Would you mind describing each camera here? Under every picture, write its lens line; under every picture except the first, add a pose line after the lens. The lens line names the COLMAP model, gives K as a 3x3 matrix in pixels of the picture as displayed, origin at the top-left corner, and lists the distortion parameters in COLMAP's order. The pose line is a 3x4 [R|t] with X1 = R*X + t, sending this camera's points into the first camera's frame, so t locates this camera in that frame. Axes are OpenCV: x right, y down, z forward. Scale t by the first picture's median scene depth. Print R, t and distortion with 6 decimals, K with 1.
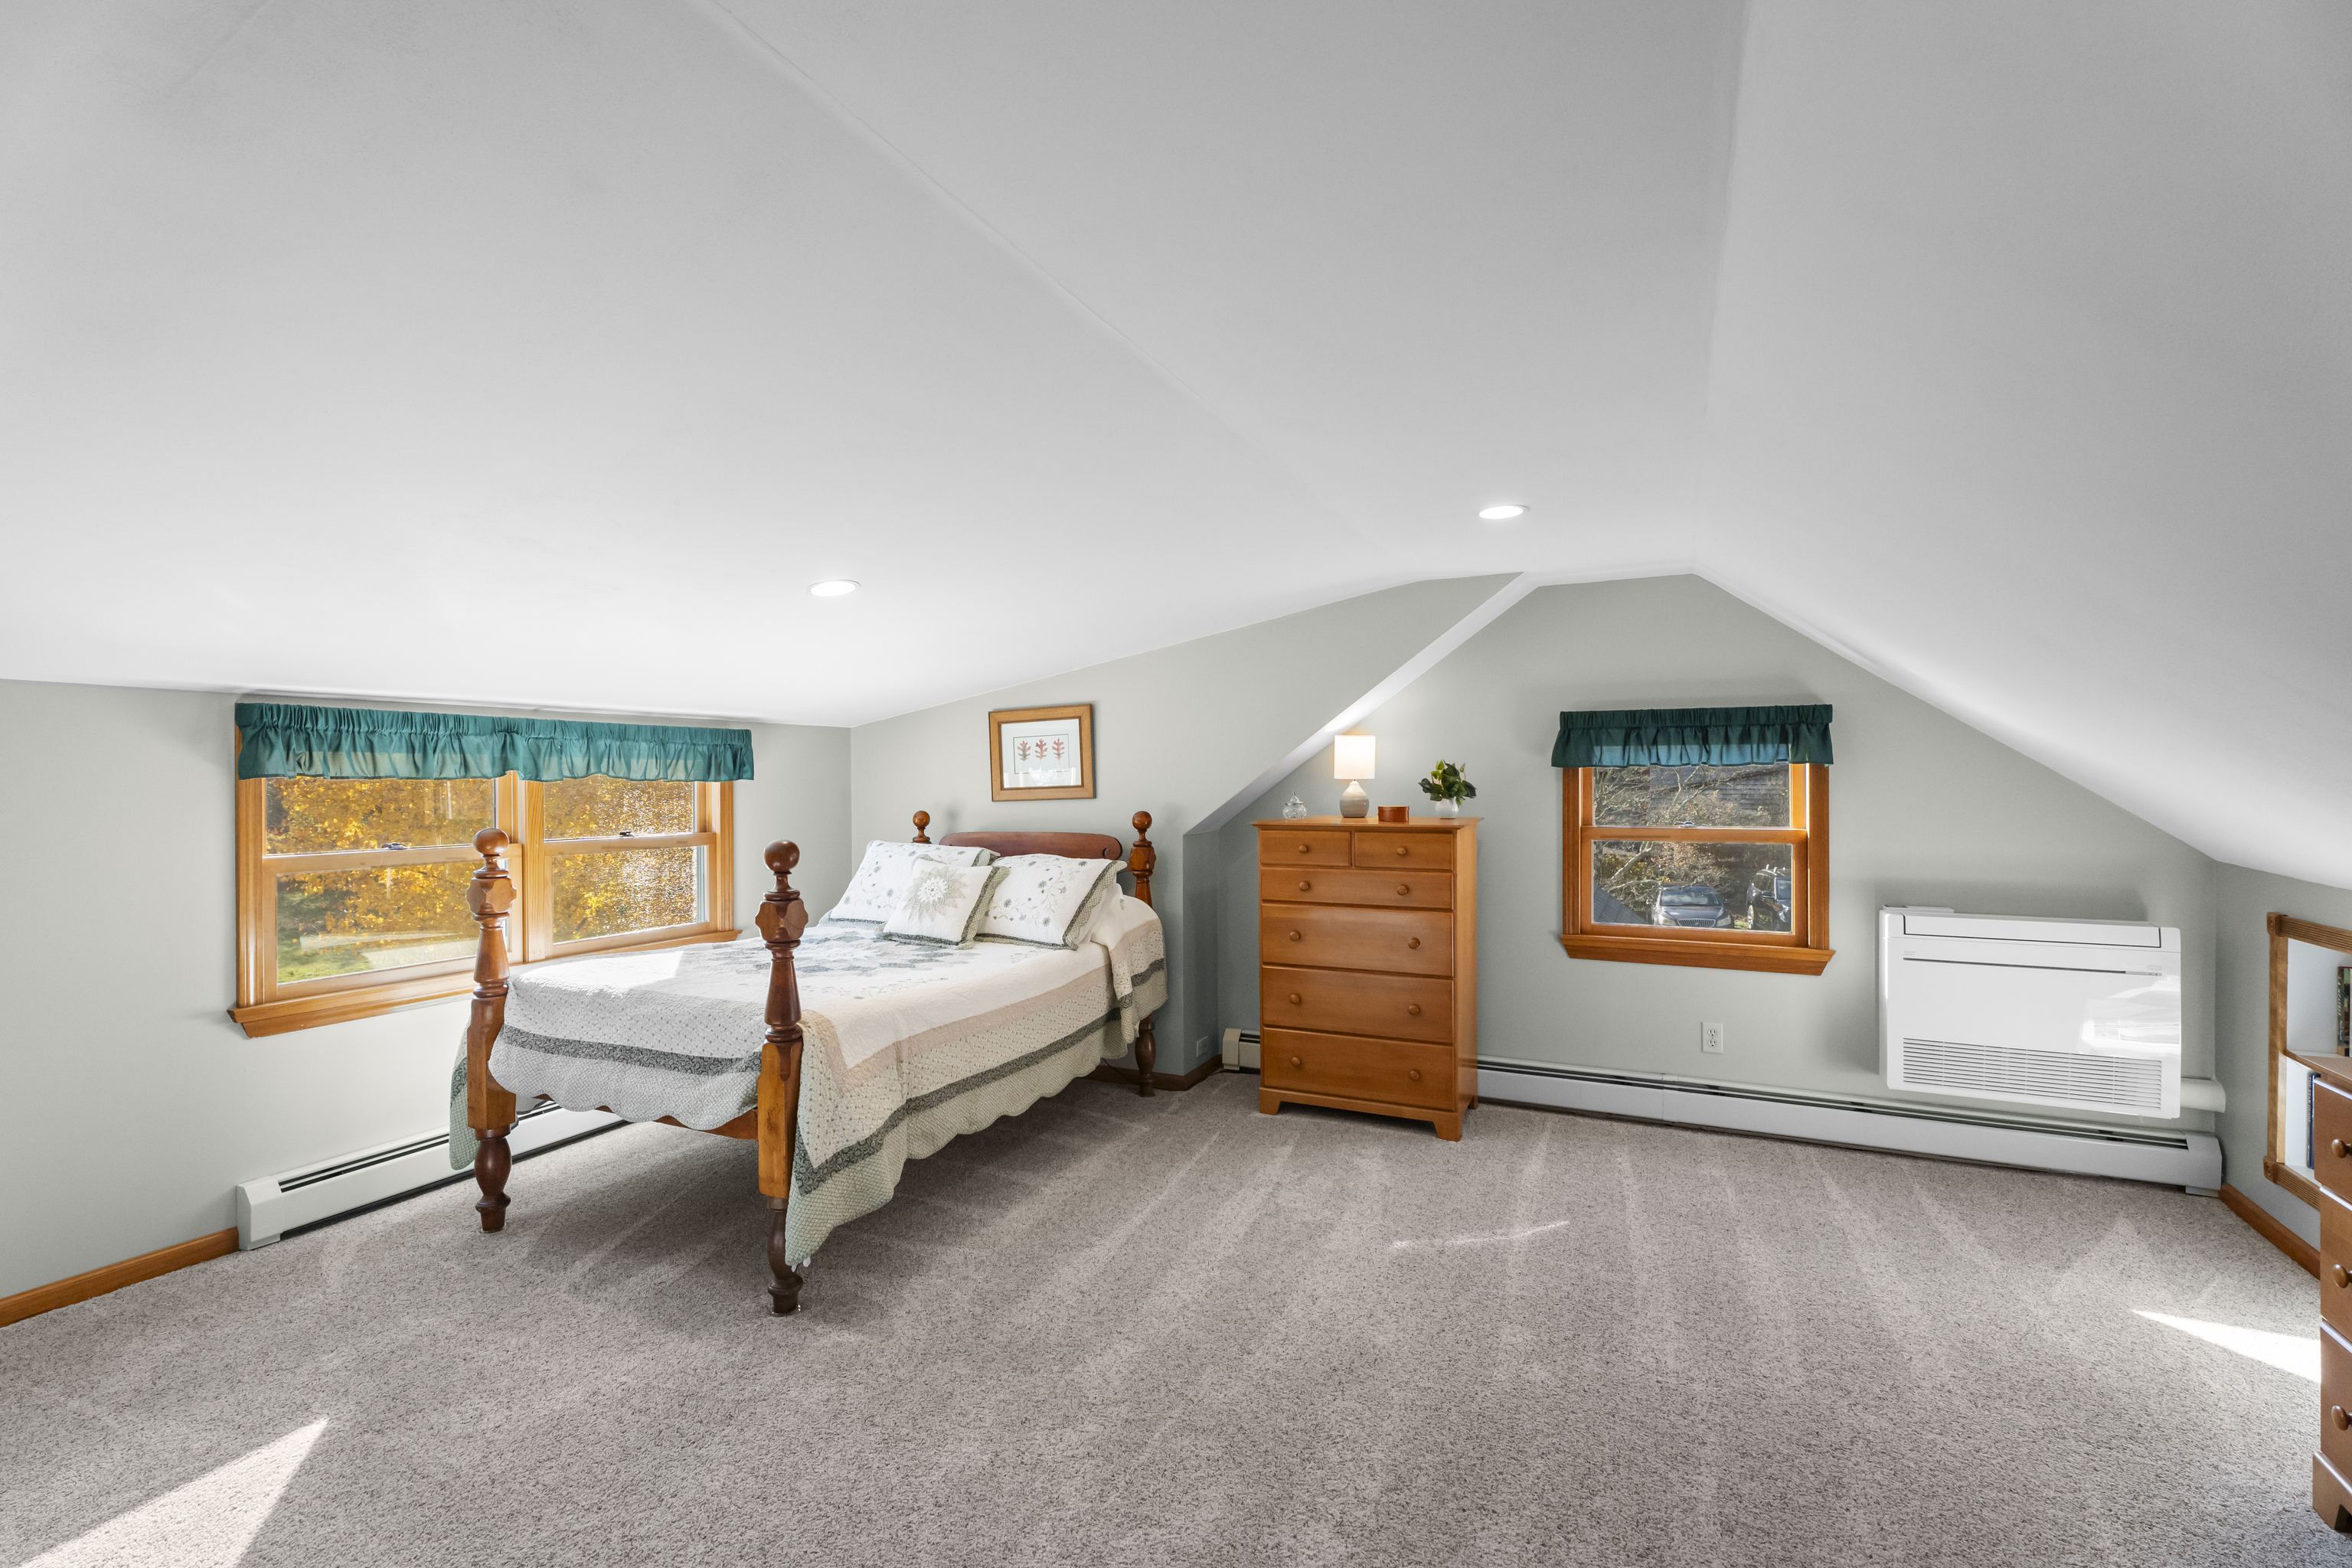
lens RADIAL K [[1041.8, 0, 1168.8], [0, 1041.8, 779.4], [0, 0, 1]] dist [0.000283, -0.000444]
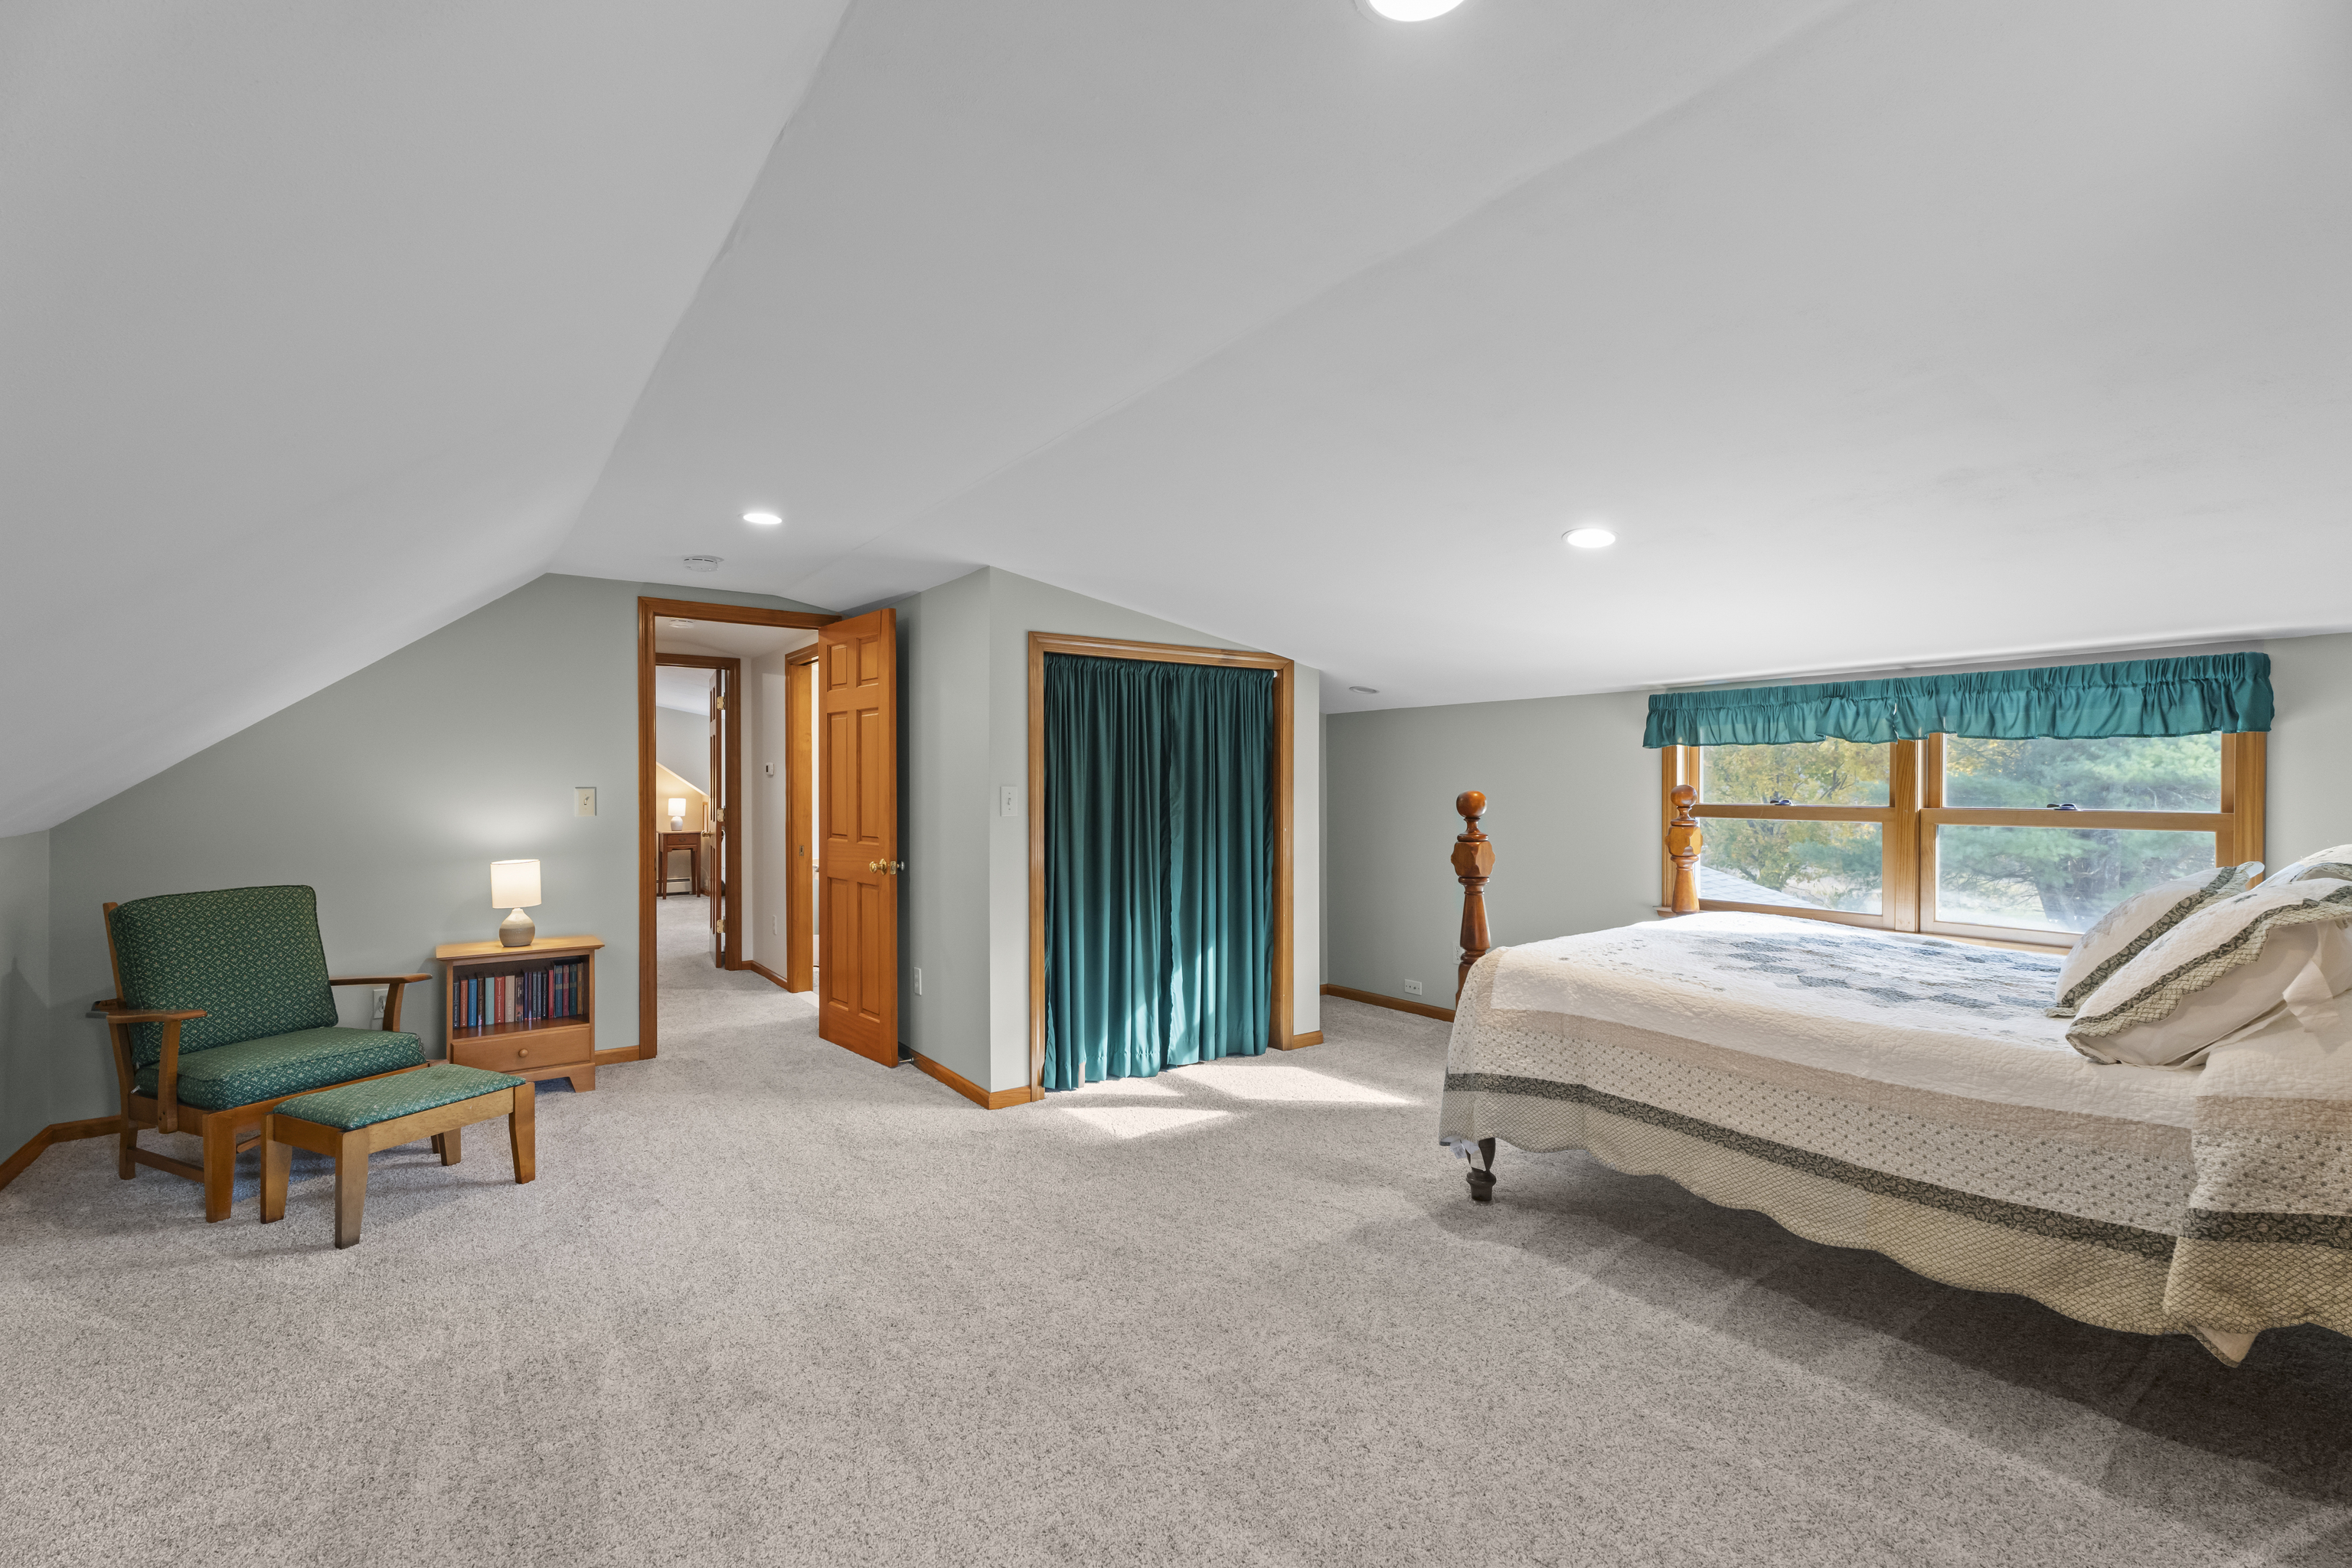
lens RADIAL K [[1041.8, 0, 1168.8], [0, 1041.8, 779.4], [0, 0, 1]] dist [0.000283, -0.000444]
pose [[-0.487697, 0.006147, -0.872992, 0.661594], [0.008320, 0.999963, 0.002393, 0.032167], [0.872974, -0.006096, -0.487729, 1.041750]]
